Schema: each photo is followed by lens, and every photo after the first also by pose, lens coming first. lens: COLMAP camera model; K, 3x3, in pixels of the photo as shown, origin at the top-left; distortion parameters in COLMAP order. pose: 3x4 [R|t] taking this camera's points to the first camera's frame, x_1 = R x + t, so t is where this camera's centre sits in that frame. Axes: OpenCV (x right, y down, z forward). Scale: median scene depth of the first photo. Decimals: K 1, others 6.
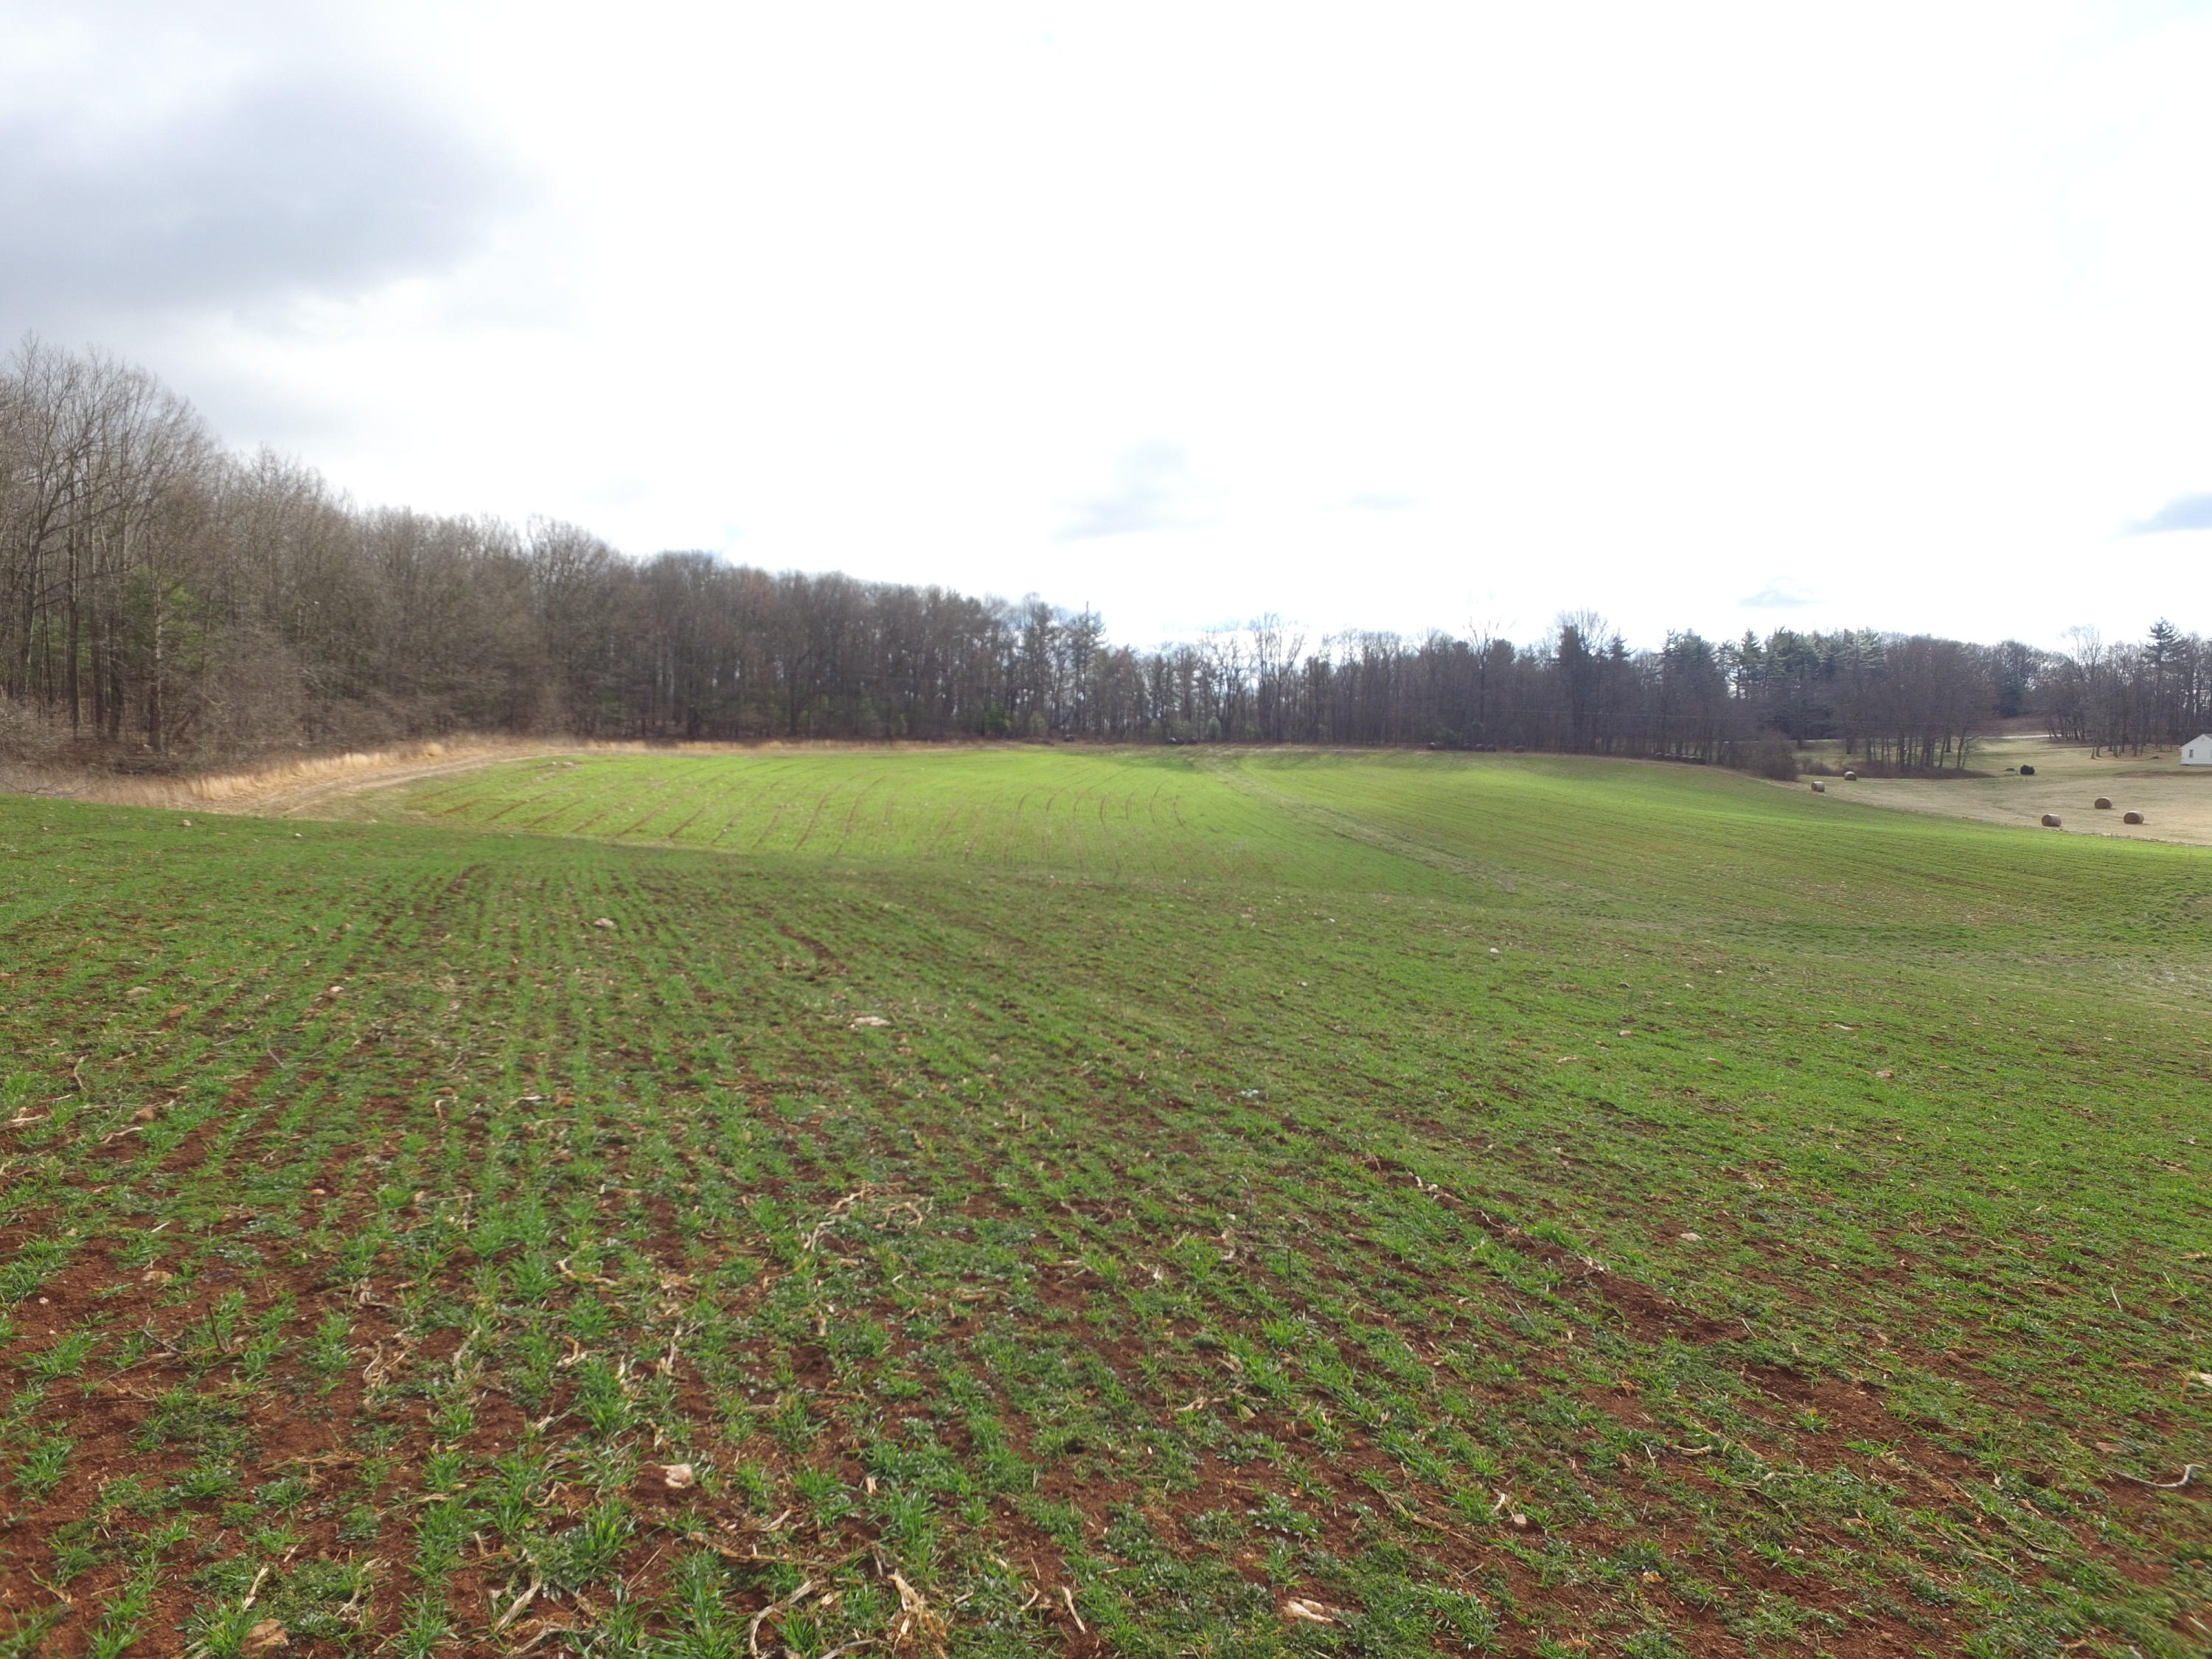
lens RADIAL K [[1280.3, 0, 1108.5], [0, 1280.3, 826.9], [0, 0, 1]] dist [-0.011161, 0.009976]
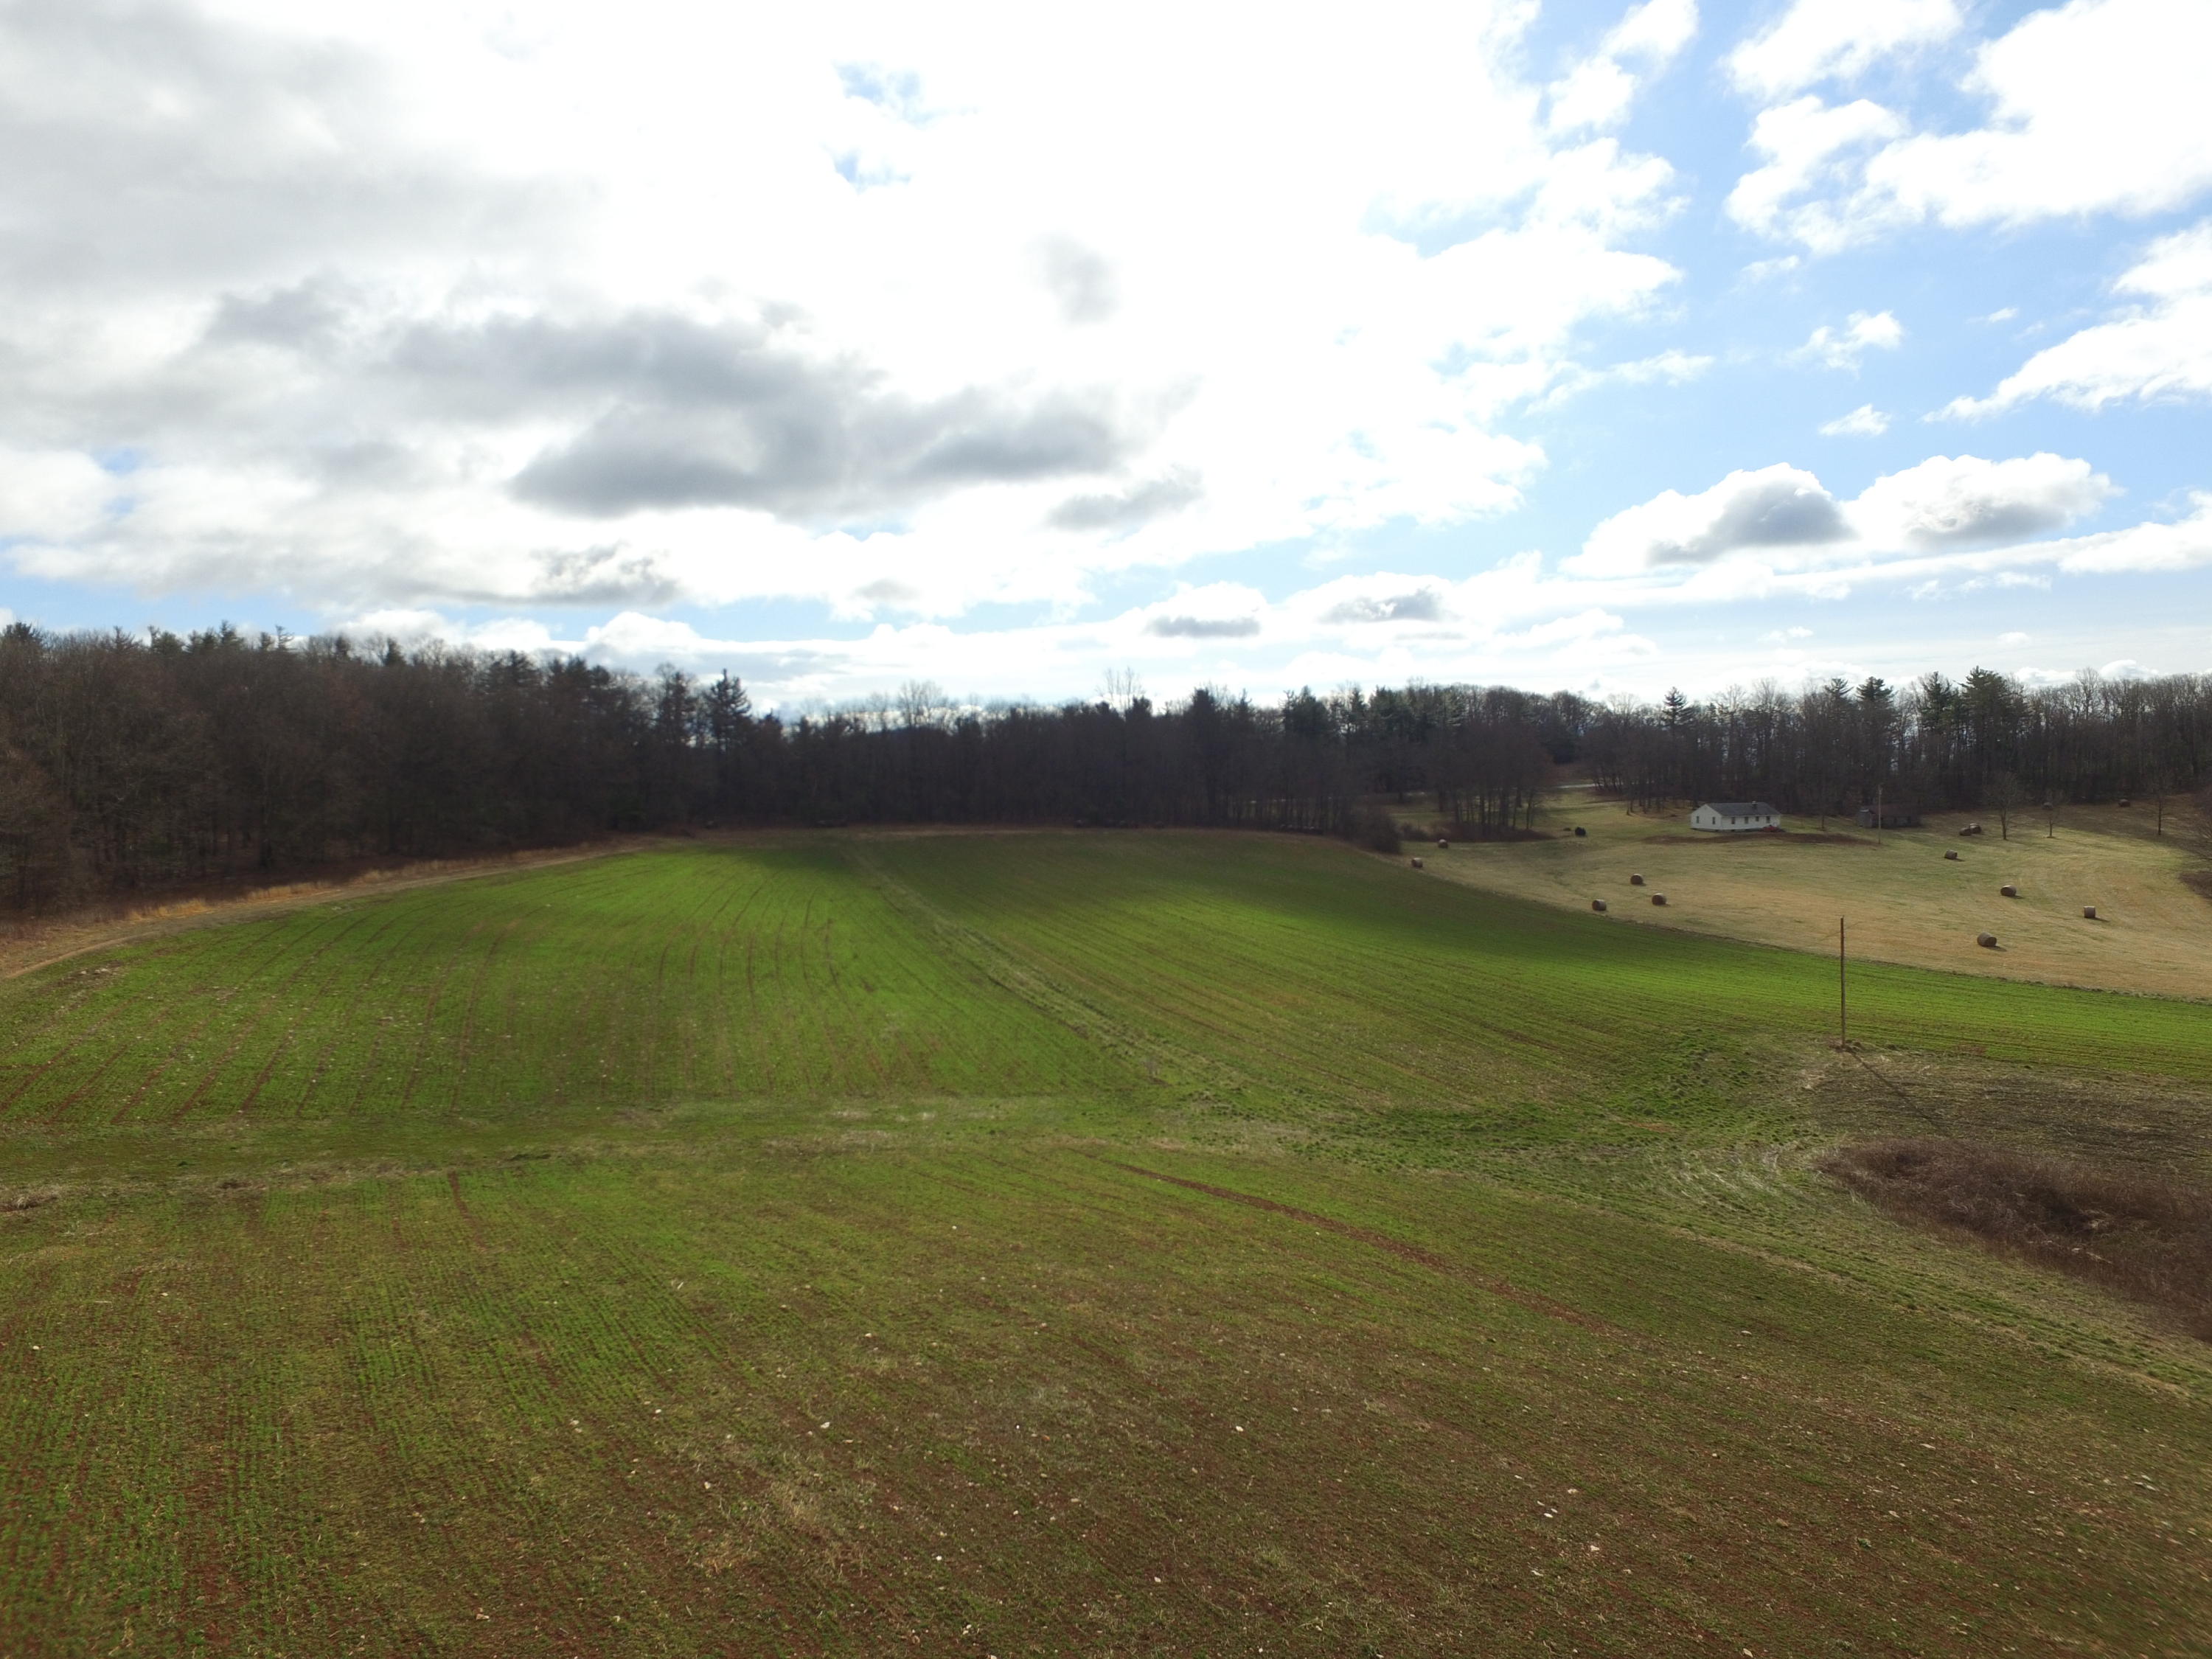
lens RADIAL K [[1280.3, 0, 1106.6], [0, 1280.3, 835.7], [0, 0, 1]] dist [-0.011161, 0.009976]
pose [[0.963867, -0.032750, 0.264362, 0.001023], [0.035659, 0.999345, -0.006210, -0.039870], [-0.263985, 0.015412, 0.964404, -0.001743]]
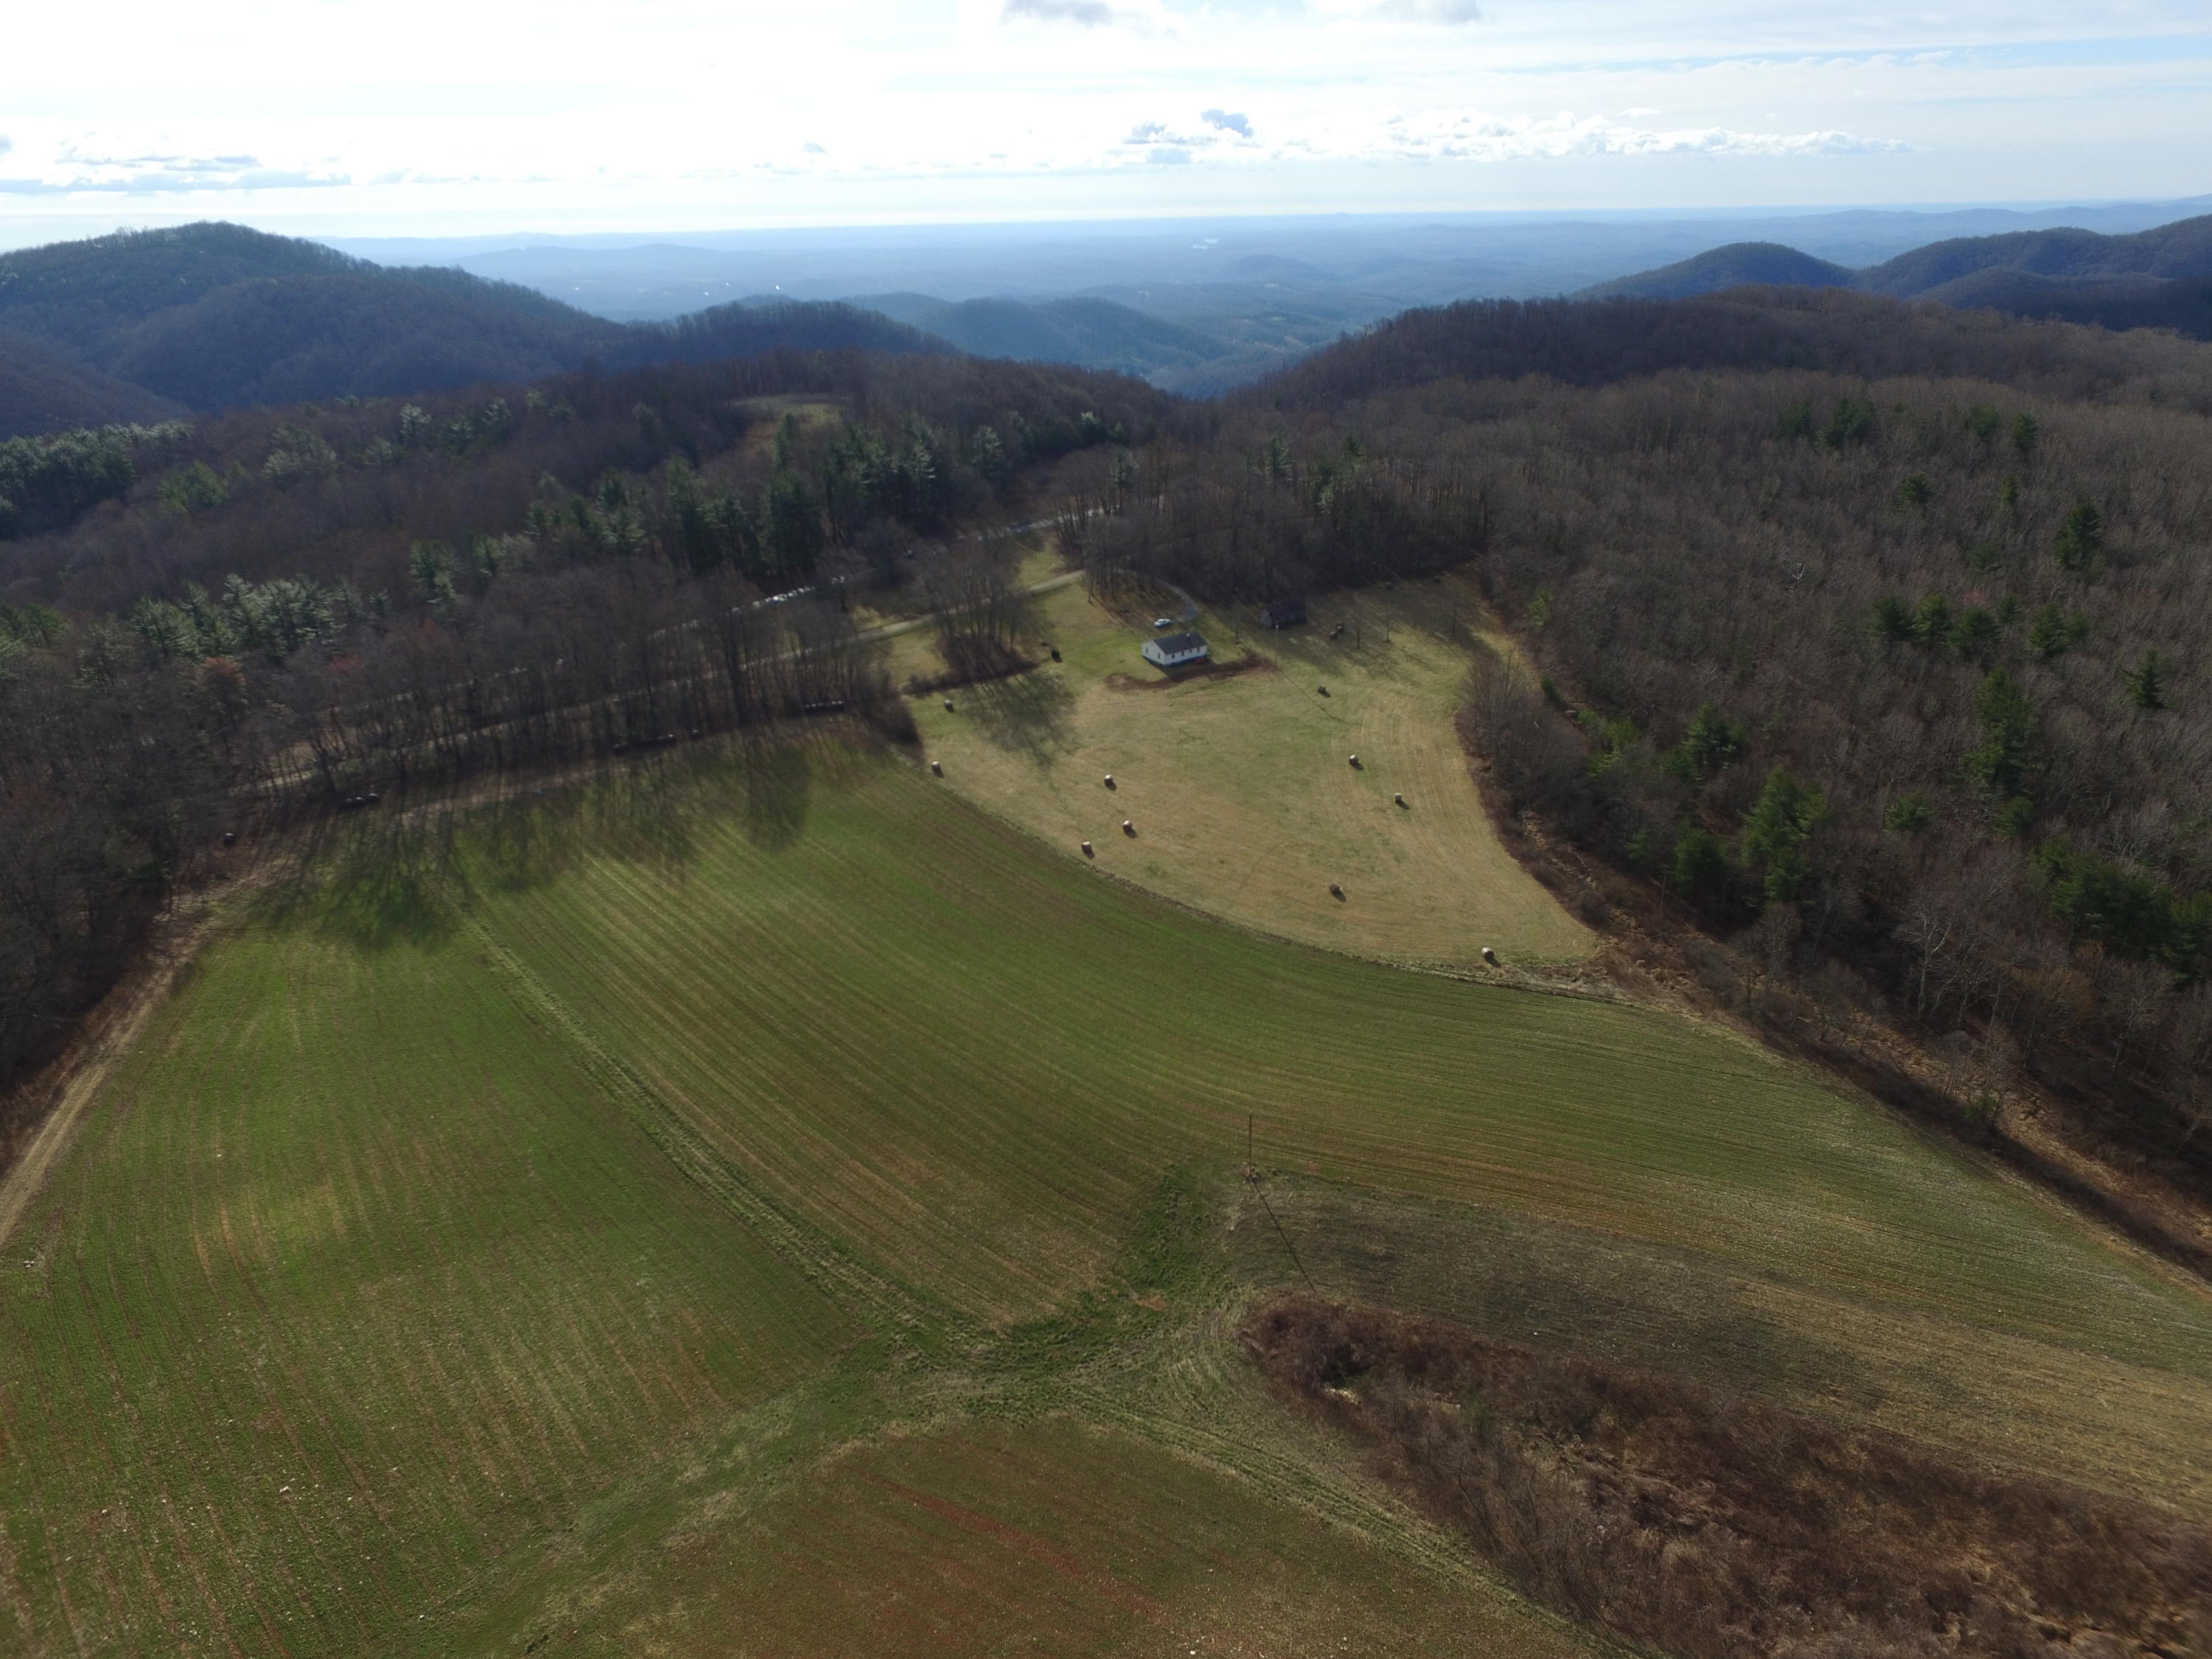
lens RADIAL K [[1280.3, 0, 1106.4], [0, 1280.3, 841.8], [0, 0, 1]] dist [-0.011161, 0.009976]
pose [[0.771184, -0.301225, 0.560838, -0.051522], [0.060979, 0.911874, 0.405916, -0.345941], [-0.633686, -0.278837, 0.721590, -0.059406]]
